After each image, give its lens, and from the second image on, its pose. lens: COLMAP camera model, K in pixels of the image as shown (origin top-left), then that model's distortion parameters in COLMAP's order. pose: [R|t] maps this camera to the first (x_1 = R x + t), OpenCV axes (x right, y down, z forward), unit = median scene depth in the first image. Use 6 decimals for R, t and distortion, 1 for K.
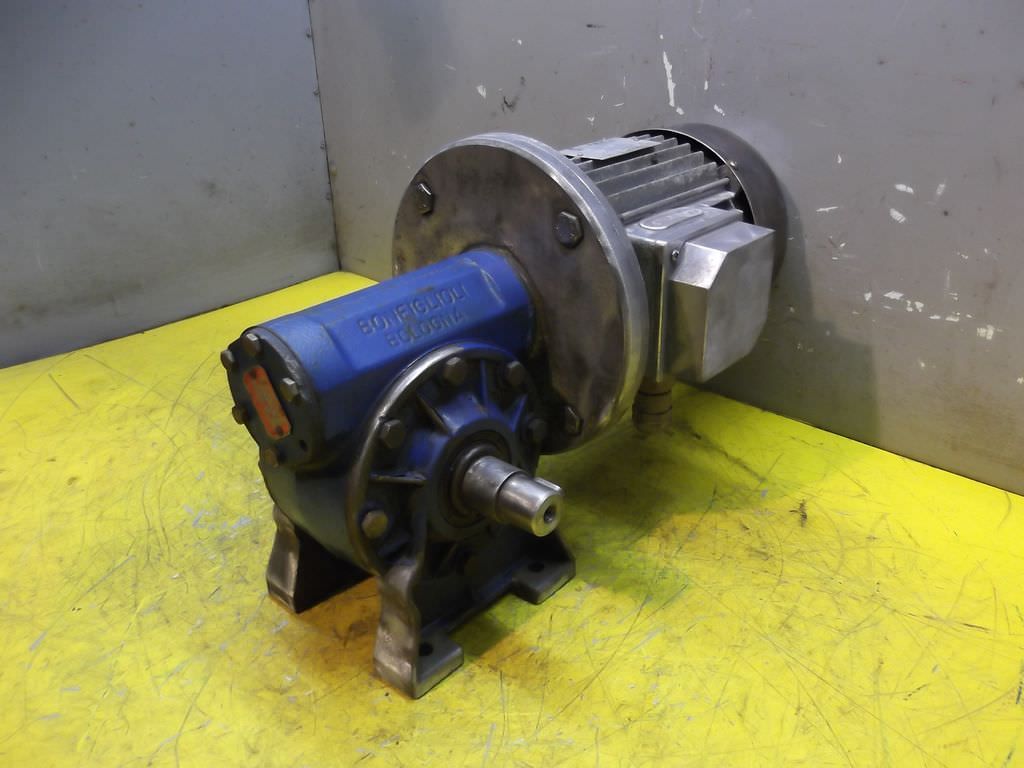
lens RADIAL K [[850.1, 0, 550.1], [0, 850.1, 400.7], [0, 0, 1]] dist [-0.005165, 0.017911]
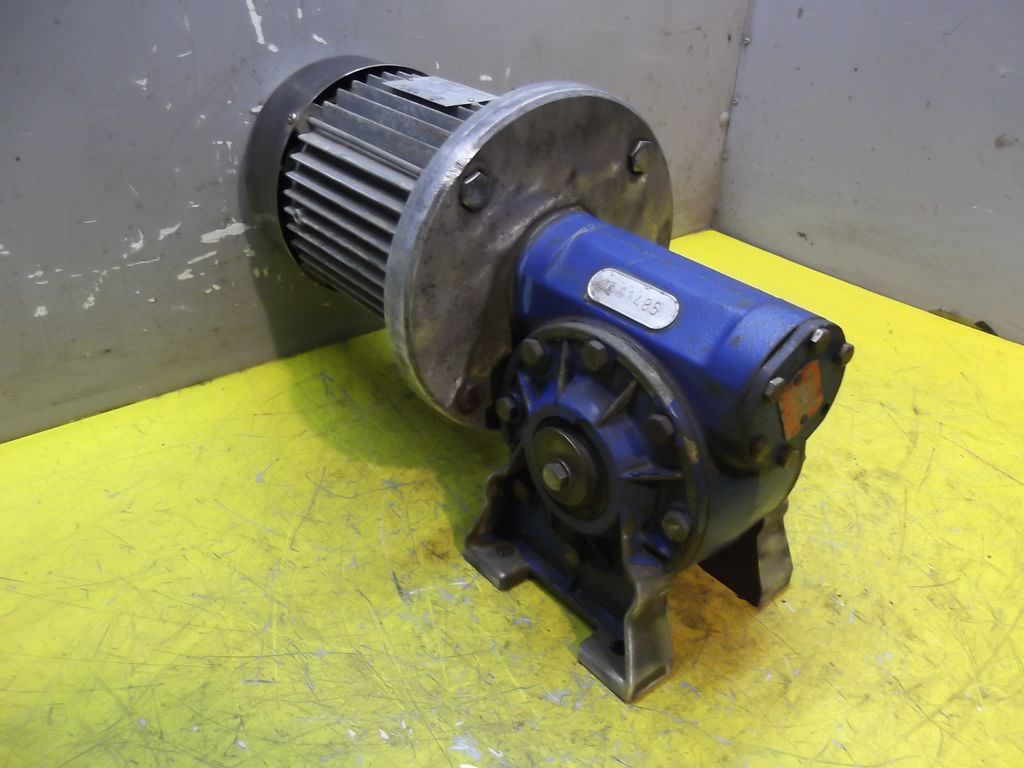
lens RADIAL K [[850.1, 0, 529.7], [0, 850.1, 387.2], [0, 0, 1]] dist [-0.005165, 0.017911]
pose [[0.153511, -0.491214, 0.857405, -0.916266], [0.400736, 0.824082, 0.400375, -0.389867], [-0.903241, 0.282131, 0.323353, 0.768299]]
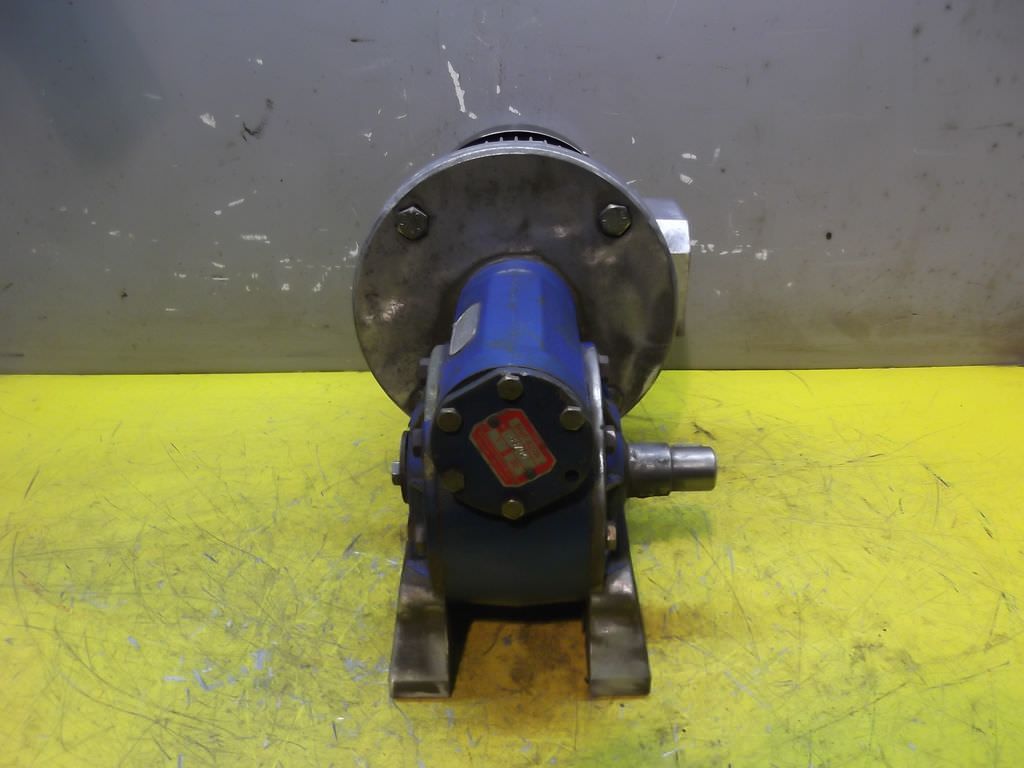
lens RADIAL K [[850.1, 0, 526.7], [0, 850.1, 393.6], [0, 0, 1]] dist [-0.005165, 0.017911]
pose [[0.758189, -0.283315, 0.587267, -0.667955], [0.298779, 0.951504, 0.073296, -0.092138], [-0.579552, 0.119891, 0.806068, 0.200441]]
